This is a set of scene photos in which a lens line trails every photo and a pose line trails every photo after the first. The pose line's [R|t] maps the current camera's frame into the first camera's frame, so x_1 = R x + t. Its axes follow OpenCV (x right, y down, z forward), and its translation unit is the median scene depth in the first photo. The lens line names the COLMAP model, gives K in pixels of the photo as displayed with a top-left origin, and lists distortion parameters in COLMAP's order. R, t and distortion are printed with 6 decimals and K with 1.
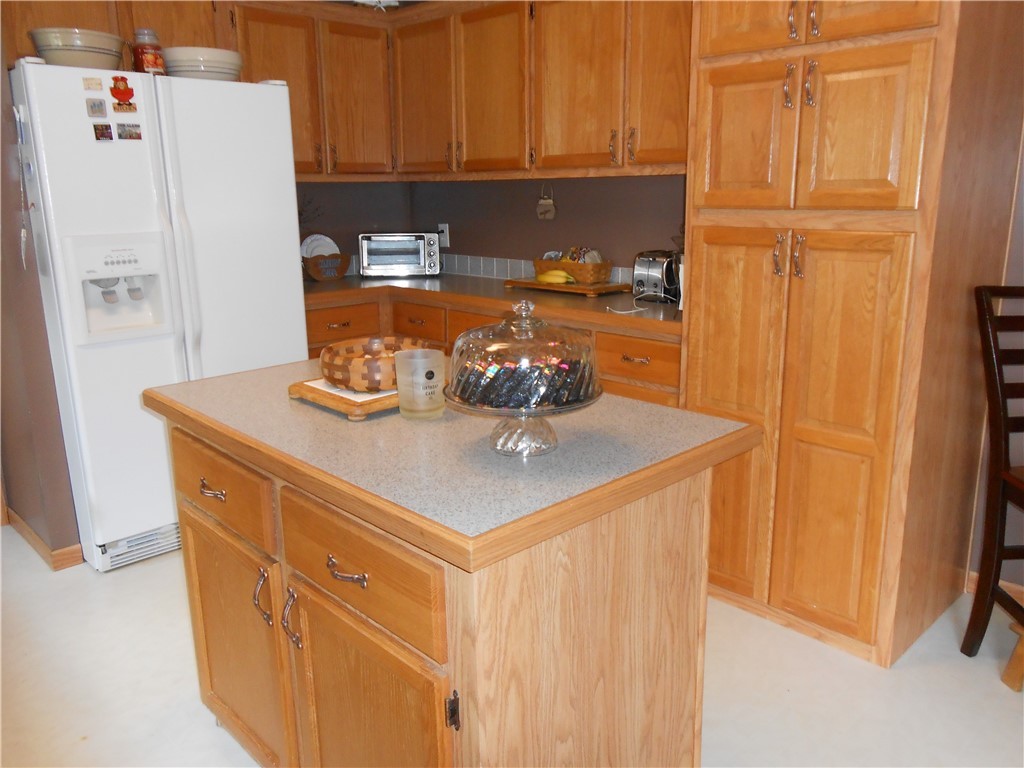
lens RADIAL K [[812.6, 0, 512.0], [0, 812.6, 384.0], [0, 0, 1]] dist [-0.008439, 0.051921]
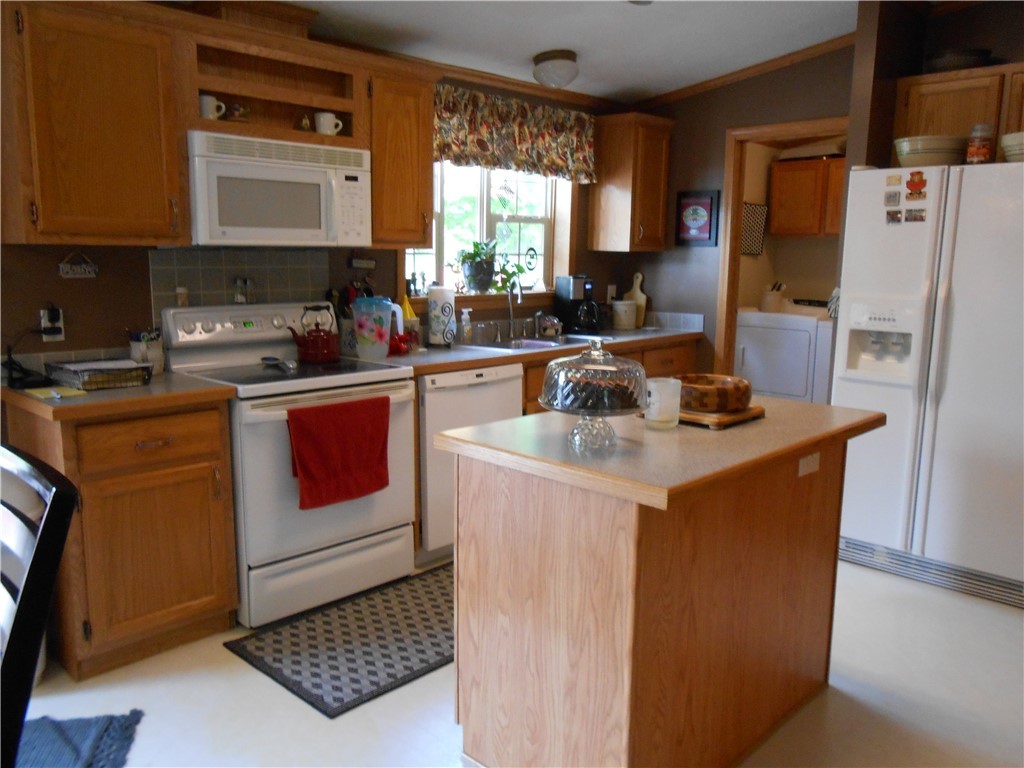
lens RADIAL K [[812.6, 0, 512.0], [0, 812.6, 384.0], [0, 0, 1]] dist [-0.008439, 0.051921]
pose [[0.038876, 0.178820, -0.983113, 0.760168], [-0.257881, 0.952324, 0.163022, -0.117250], [0.965394, 0.247188, 0.083136, 0.395140]]
